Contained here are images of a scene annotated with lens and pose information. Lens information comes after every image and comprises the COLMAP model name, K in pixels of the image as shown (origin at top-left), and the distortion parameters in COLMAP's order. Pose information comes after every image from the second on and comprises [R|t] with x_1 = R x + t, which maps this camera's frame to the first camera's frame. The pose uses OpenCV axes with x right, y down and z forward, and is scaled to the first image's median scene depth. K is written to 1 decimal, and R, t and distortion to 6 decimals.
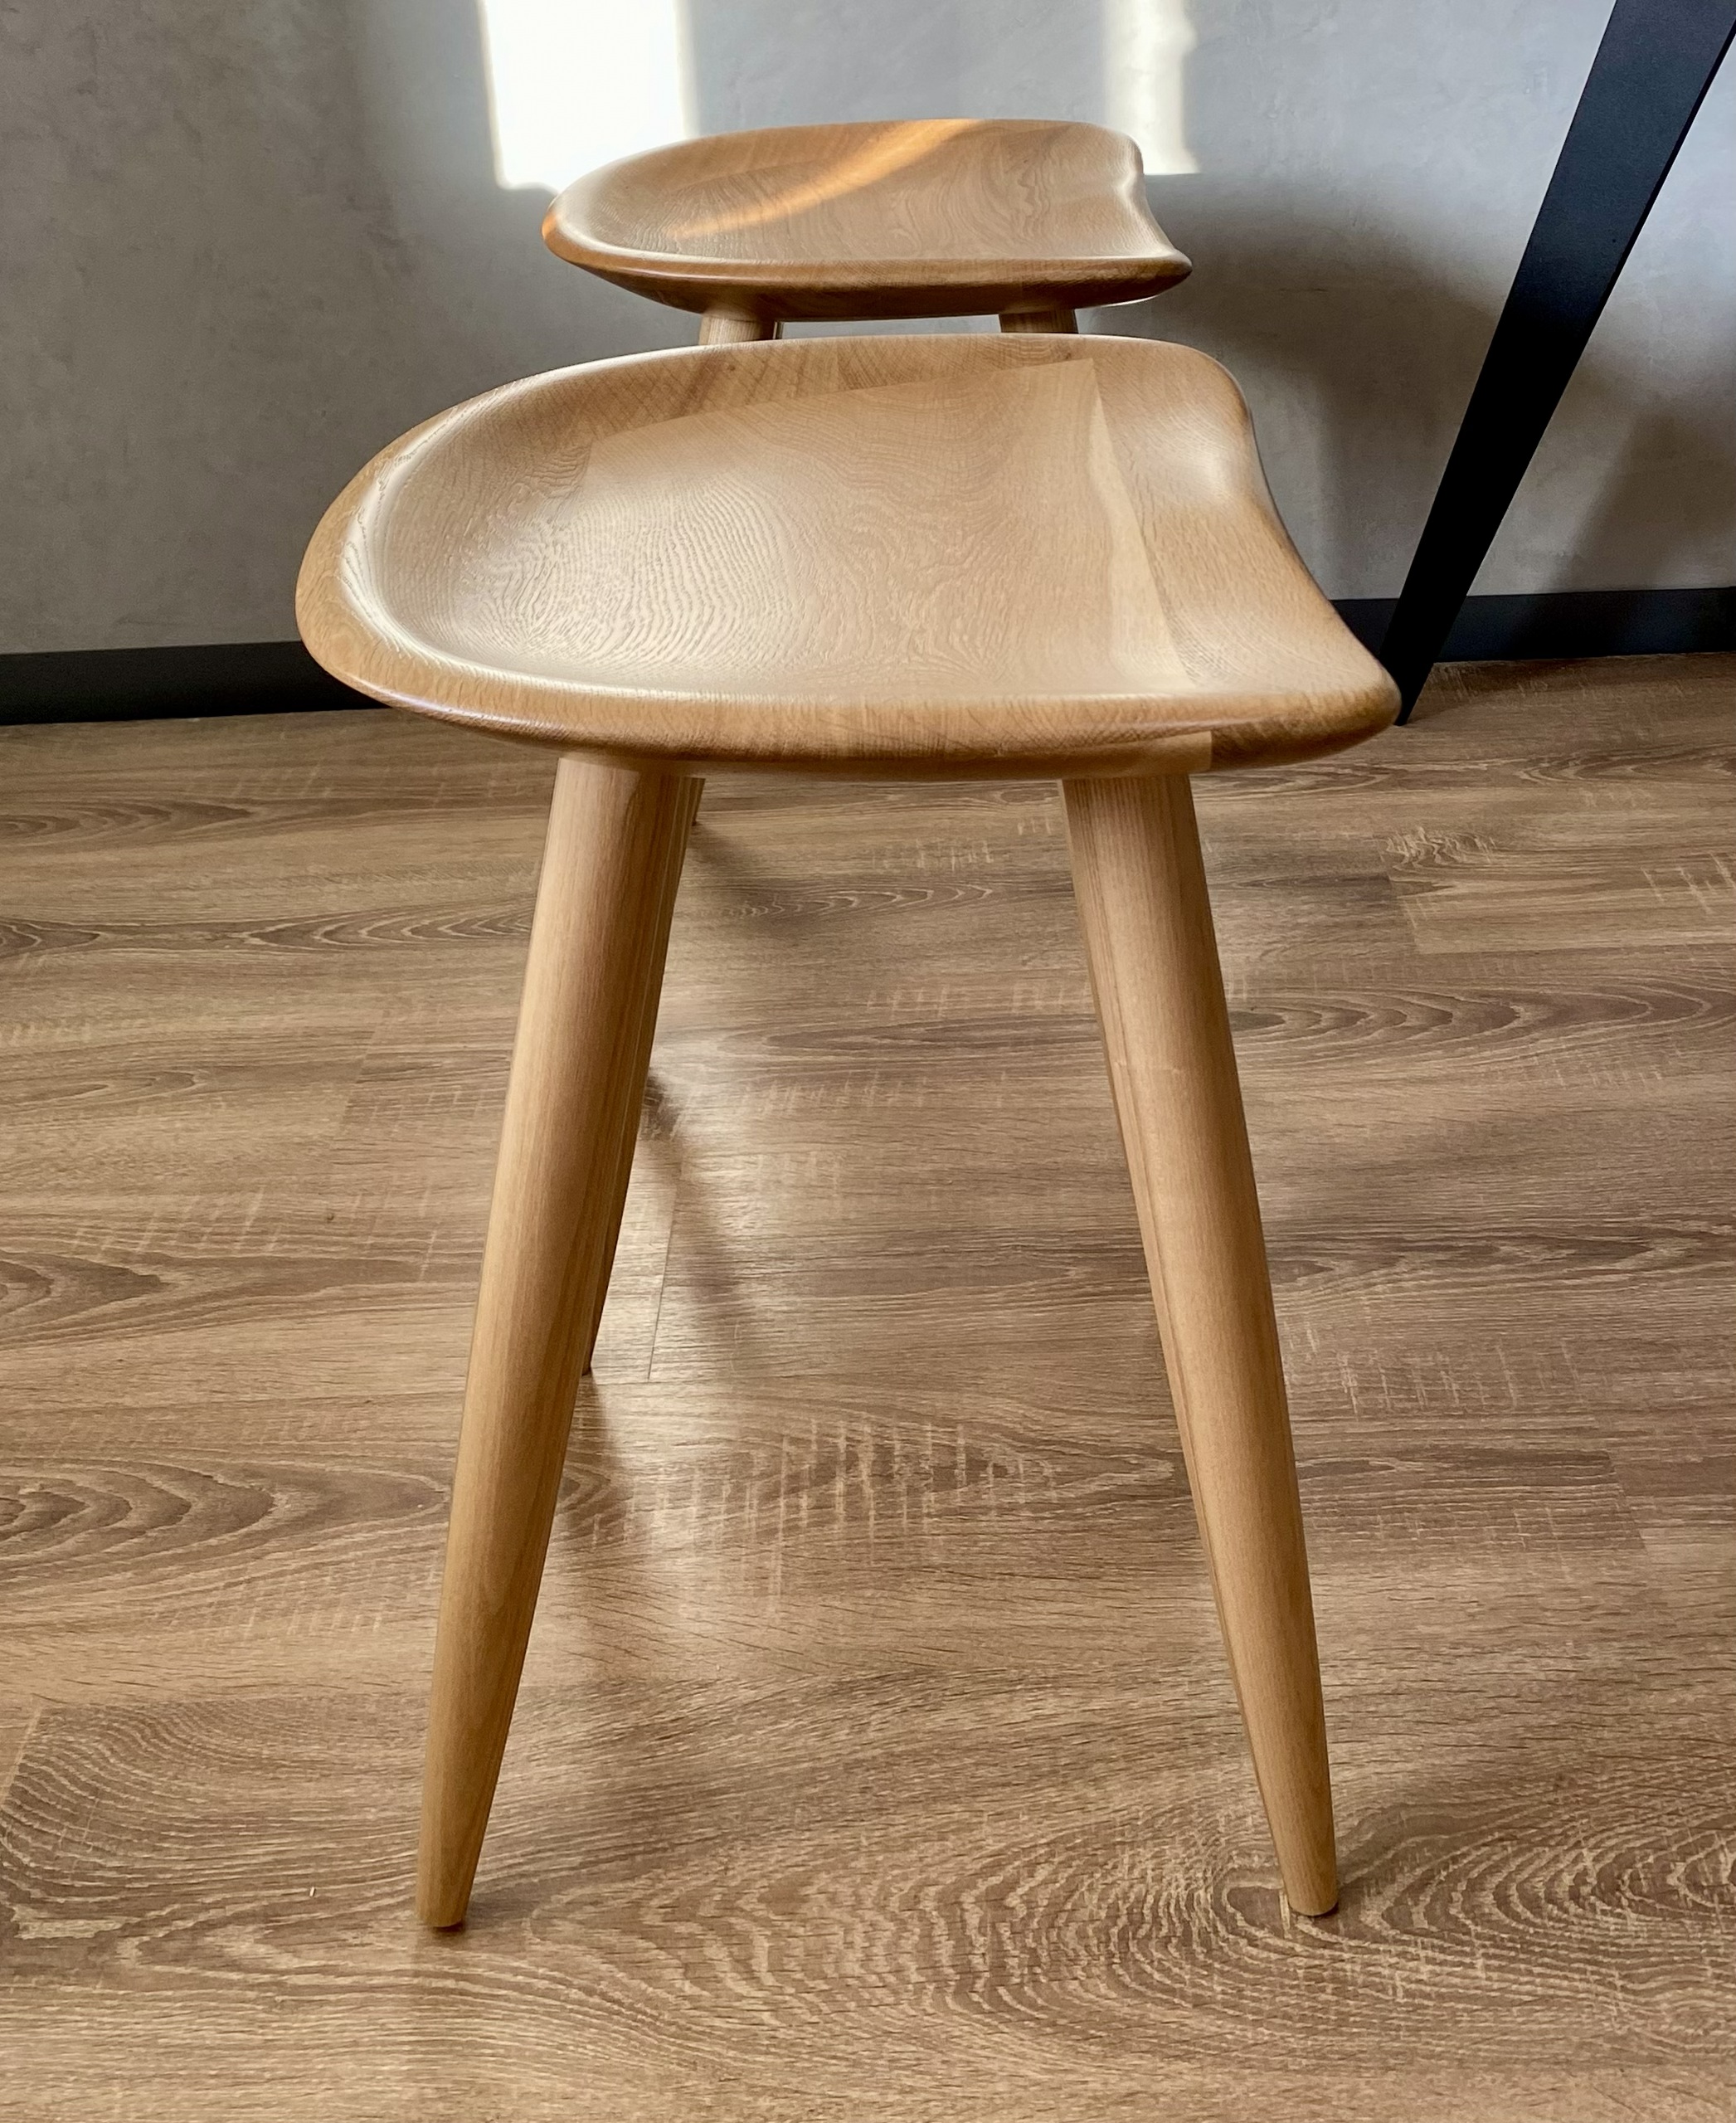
lens RADIAL K [[2569.8, 0, 924.9], [0, 2569.8, 462.3], [0, 0, 1]] dist [0.008103, 0.000000]
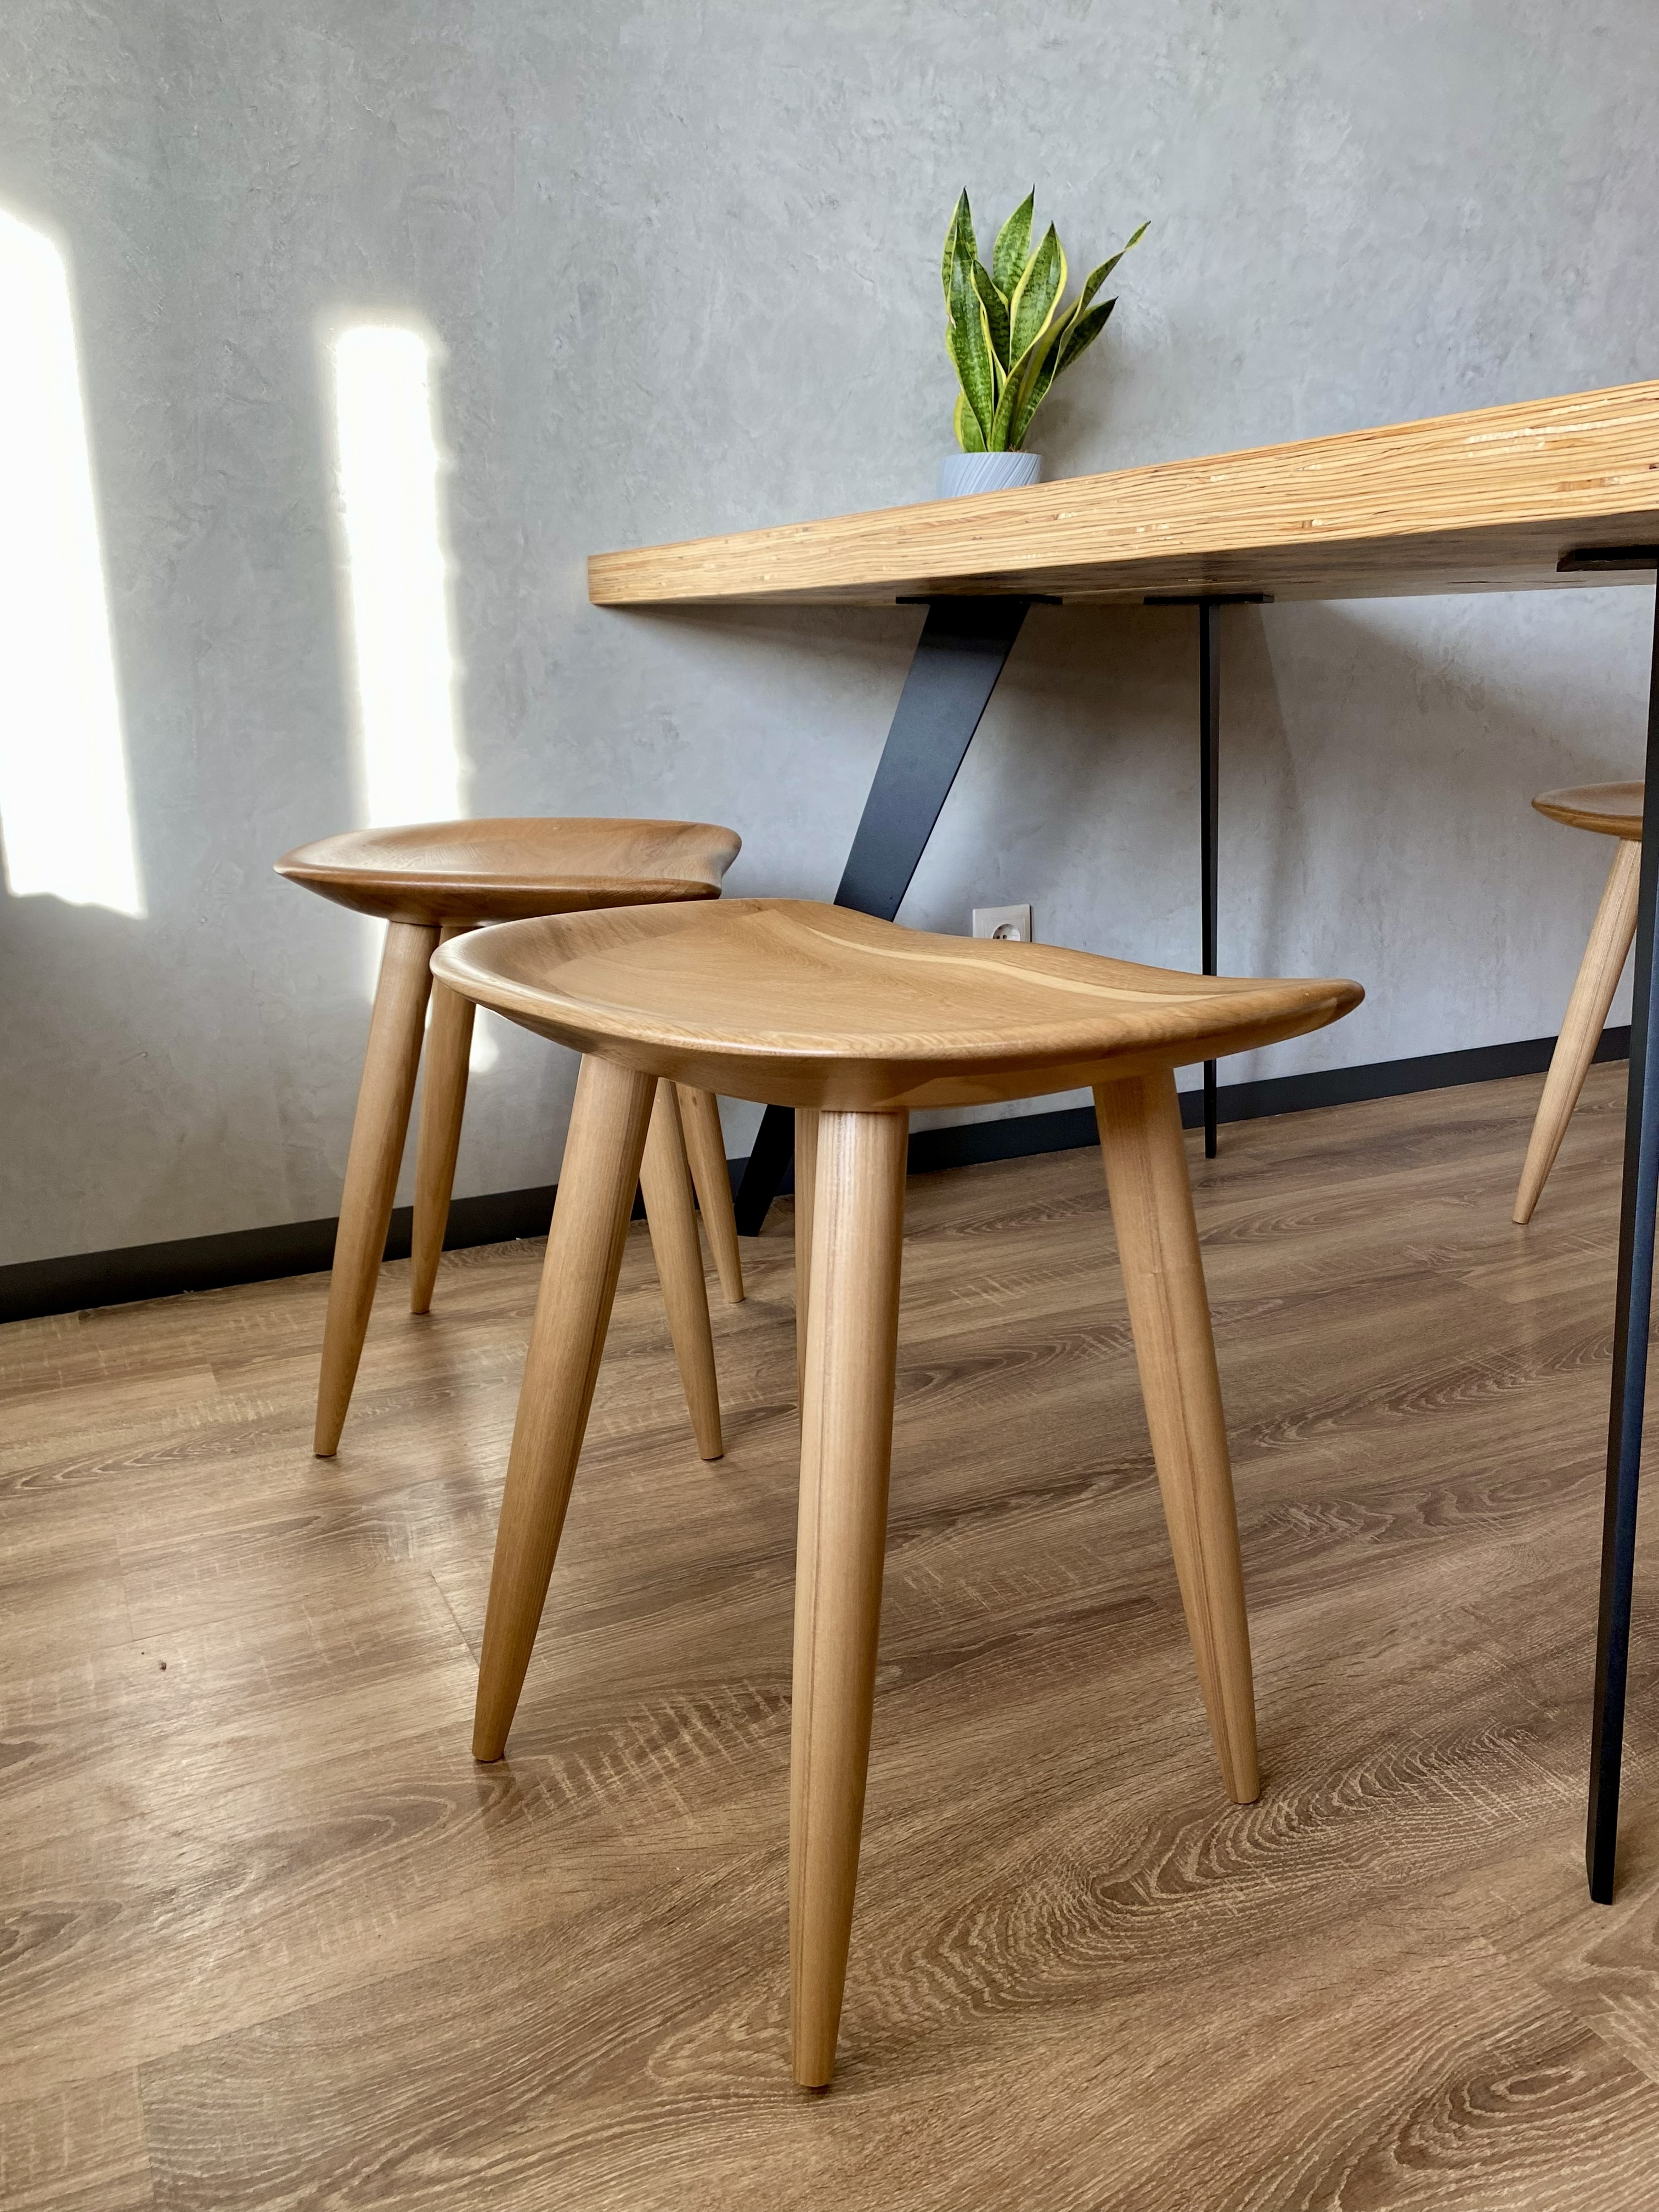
lens RADIAL K [[1699.8, 0, 842.5], [0, 1699.8, 1095.6], [0, 0, 1]] dist [0.017124, -0.013661]
pose [[0.896222, -0.078521, 0.436602, -0.328735], [0.103819, 0.994003, -0.034343, 0.100059], [-0.431287, 0.076106, 0.898999, 0.127261]]
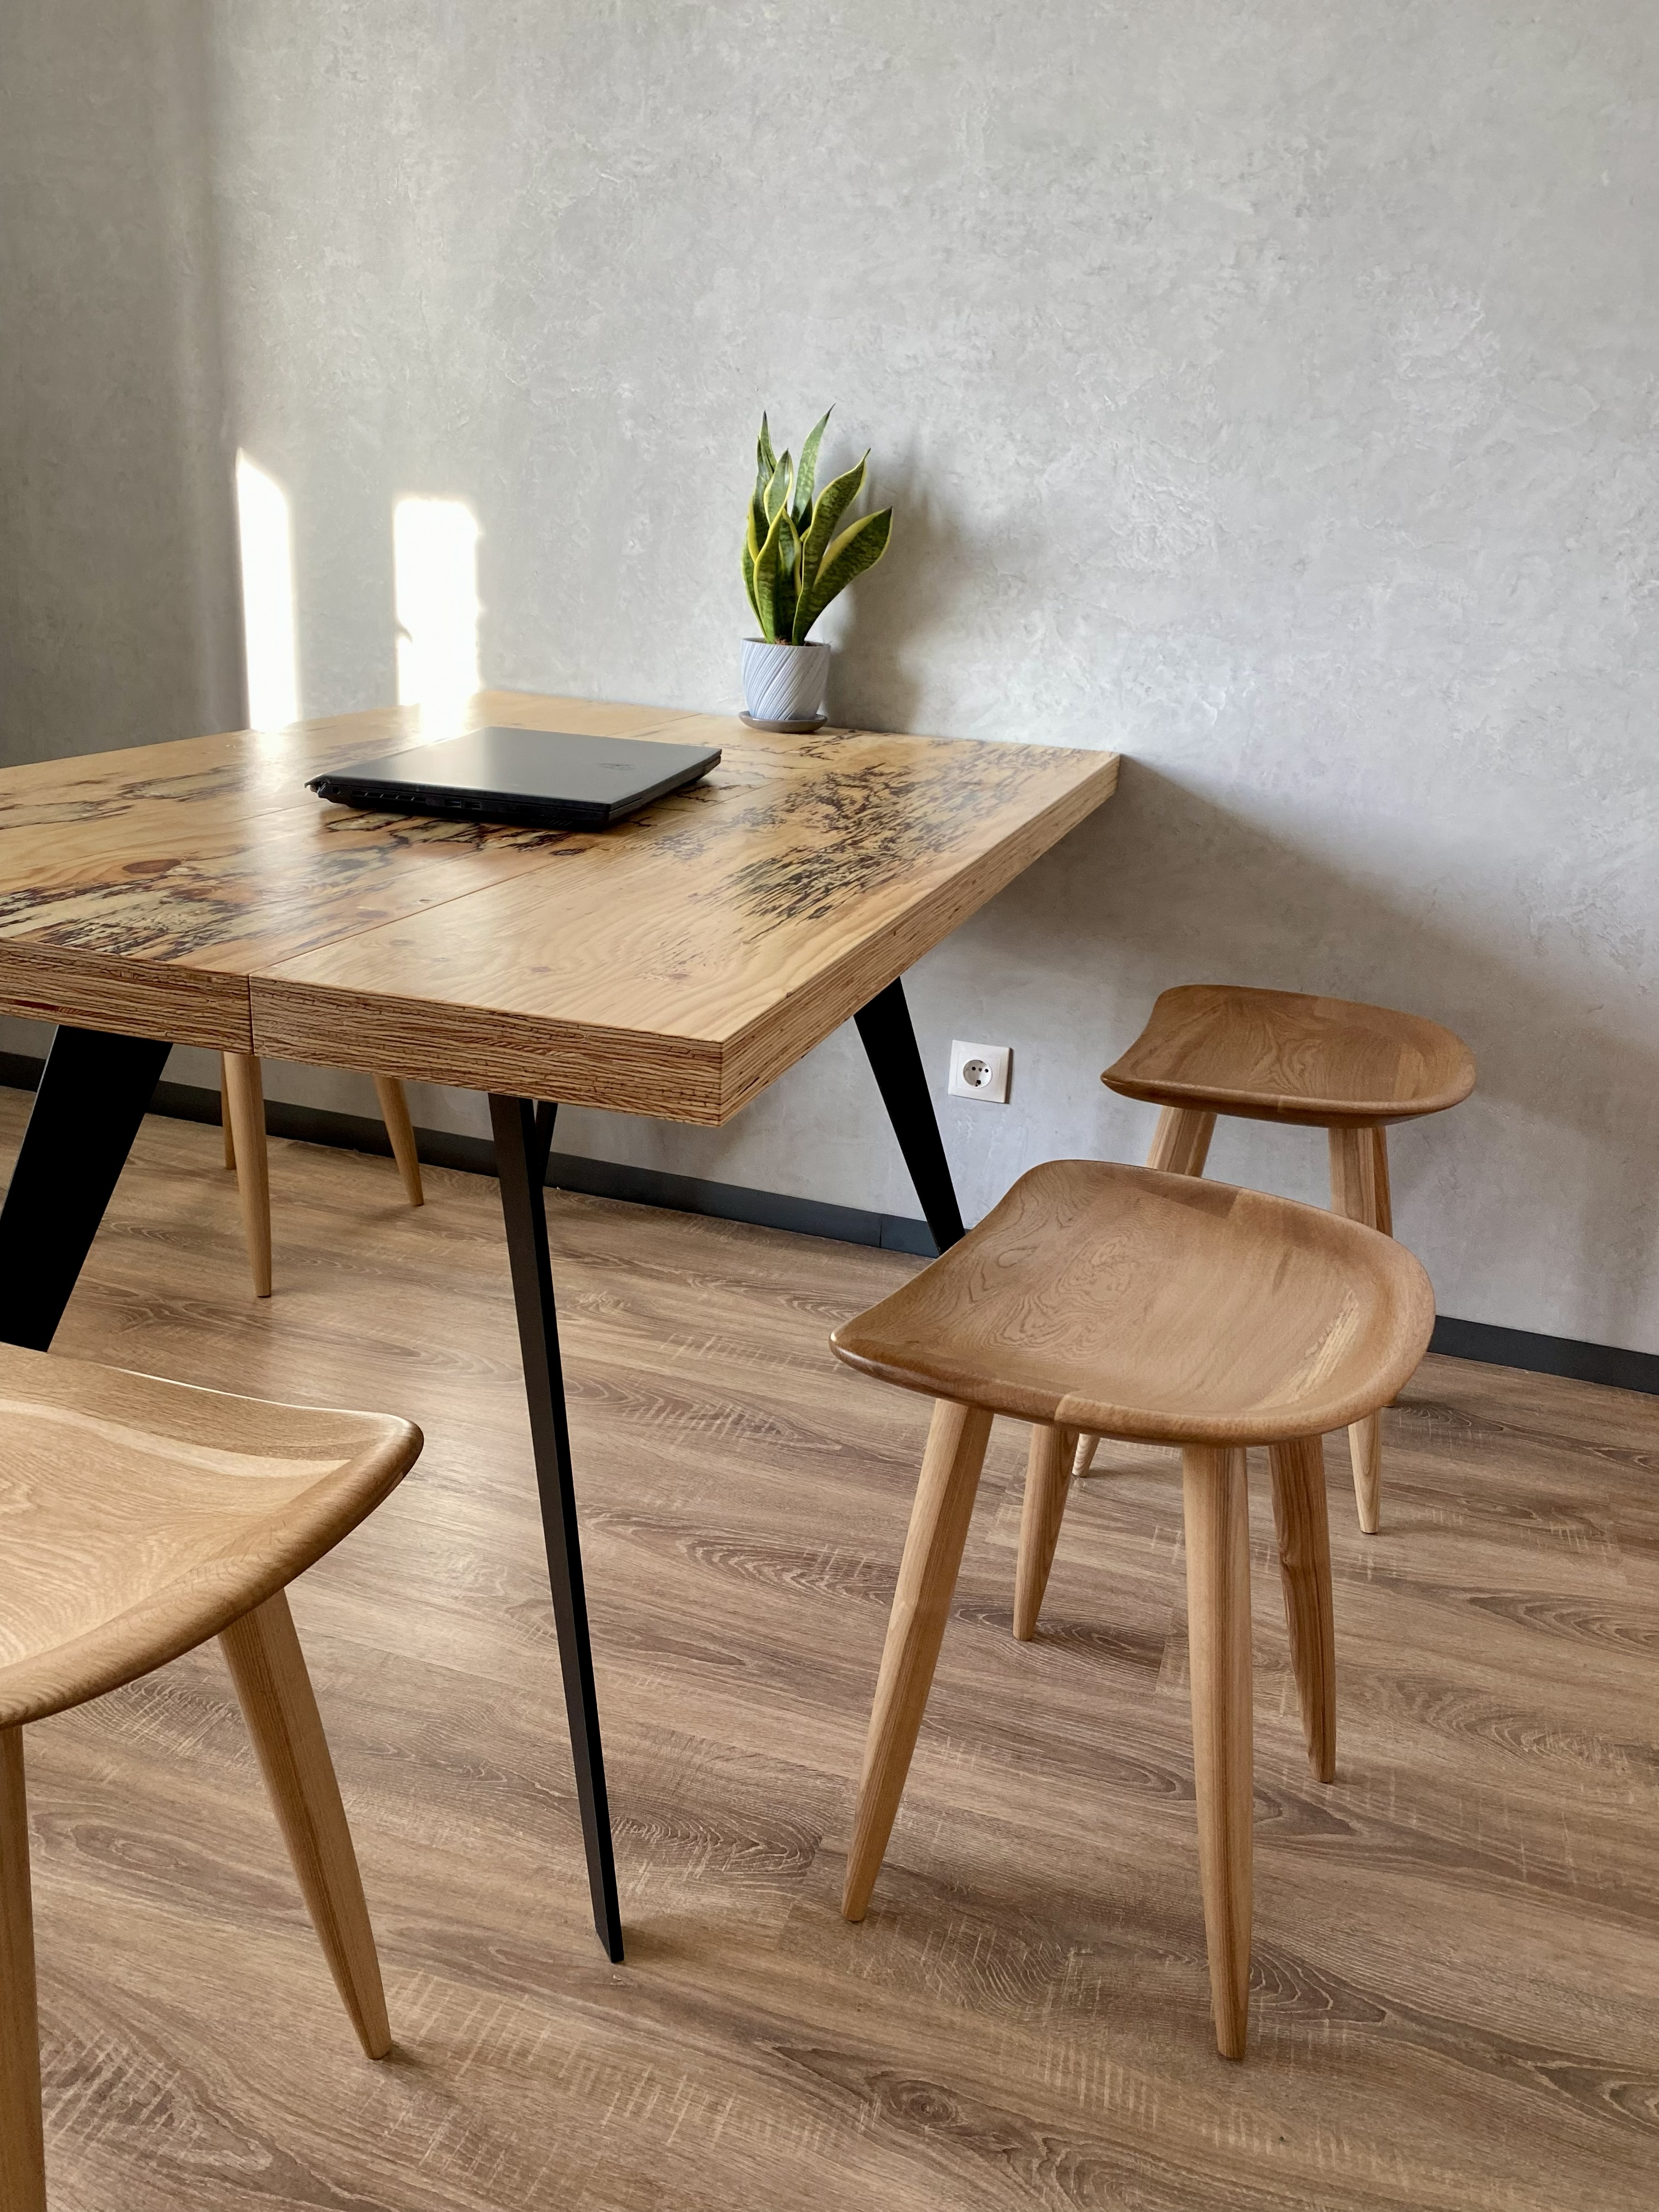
lens RADIAL K [[1699.8, 0, 847.9], [0, 1699.8, 1097.6], [0, 0, 1]] dist [0.017124, -0.013661]
pose [[0.945803, 0.198370, -0.257111, 1.025296], [-0.191032, 0.980126, 0.053473, -0.164029], [0.262608, -0.001458, 0.964901, -0.296757]]
